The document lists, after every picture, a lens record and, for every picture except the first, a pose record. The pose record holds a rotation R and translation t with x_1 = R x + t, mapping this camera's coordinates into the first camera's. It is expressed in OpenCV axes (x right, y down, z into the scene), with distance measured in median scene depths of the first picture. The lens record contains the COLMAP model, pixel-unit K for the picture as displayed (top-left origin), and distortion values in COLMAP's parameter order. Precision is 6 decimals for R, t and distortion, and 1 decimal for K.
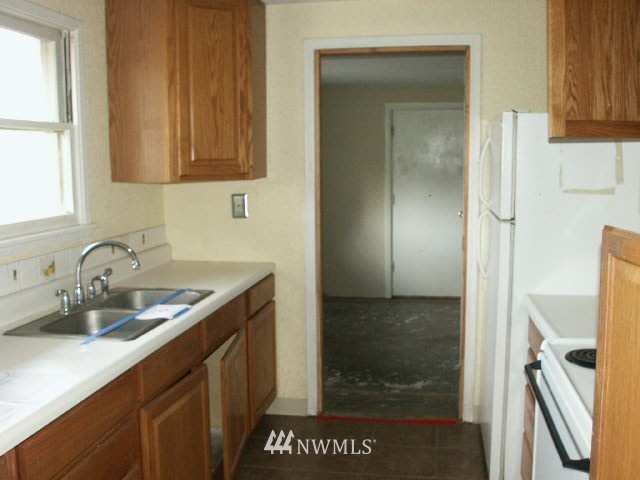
lens RADIAL K [[680.4, 0, 320.0], [0, 680.4, 240.0], [0, 0, 1]] dist [-0.159510, 0.103466]
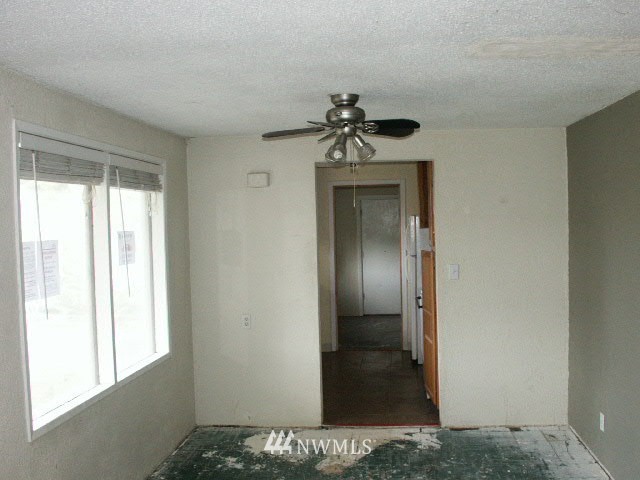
lens RADIAL K [[680.4, 0, 320.0], [0, 680.4, 240.0], [0, 0, 1]] dist [-0.159510, 0.103466]
pose [[0.997720, -0.017867, 0.065087, -0.098847], [0.024140, 0.995001, -0.096905, 0.059904], [-0.063030, 0.098255, 0.993163, -0.610238]]
